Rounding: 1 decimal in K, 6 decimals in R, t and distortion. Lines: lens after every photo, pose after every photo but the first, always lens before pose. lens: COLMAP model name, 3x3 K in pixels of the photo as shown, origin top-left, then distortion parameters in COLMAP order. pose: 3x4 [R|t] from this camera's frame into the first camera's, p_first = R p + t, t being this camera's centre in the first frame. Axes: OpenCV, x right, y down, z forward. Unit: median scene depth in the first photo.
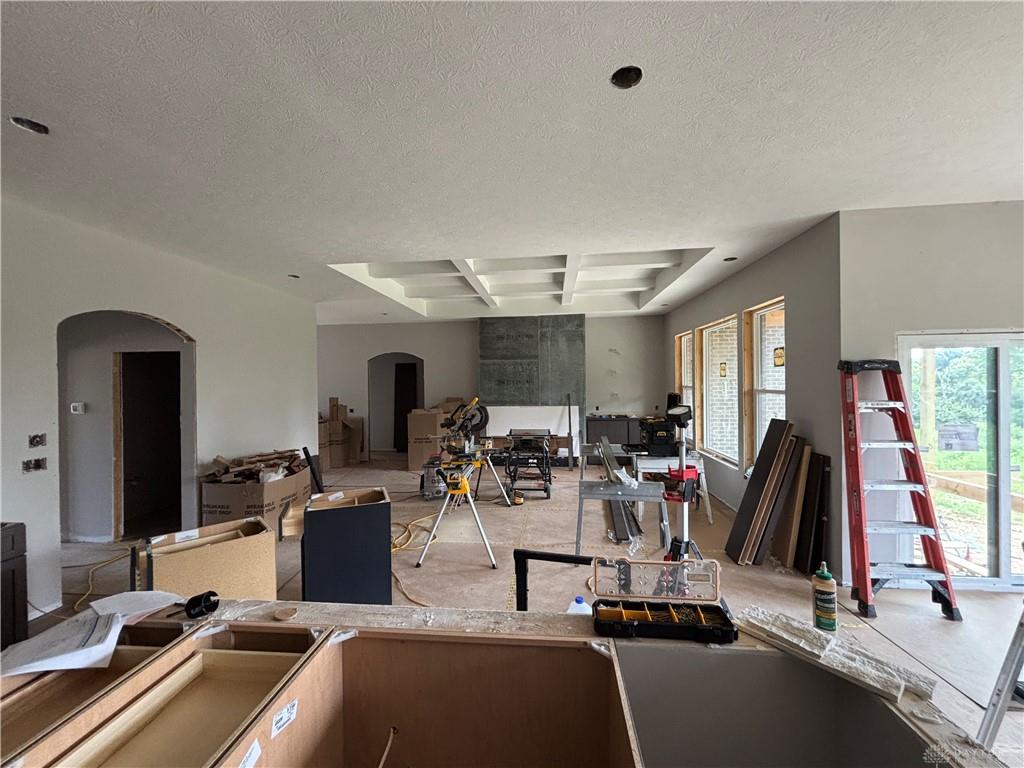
lens RADIAL K [[412.4, 0, 511.0], [0, 412.4, 383.8], [0, 0, 1]] dist [0.000468, -0.000646]
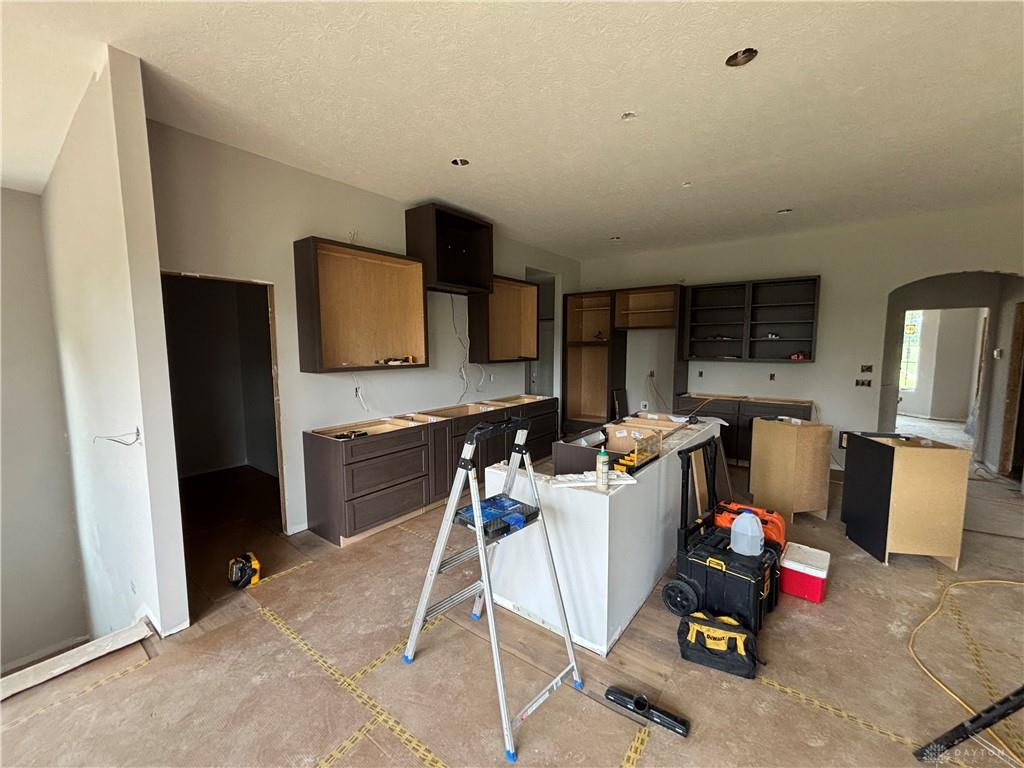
lens RADIAL K [[412.4, 0, 511.8], [0, 412.4, 384.0], [0, 0, 1]] dist [0.000468, -0.000646]
pose [[-0.525413, 0.097117, -0.845287, 0.176855], [0.010398, 0.994123, 0.107754, 0.001171], [0.850784, 0.047826, -0.523335, 0.117361]]
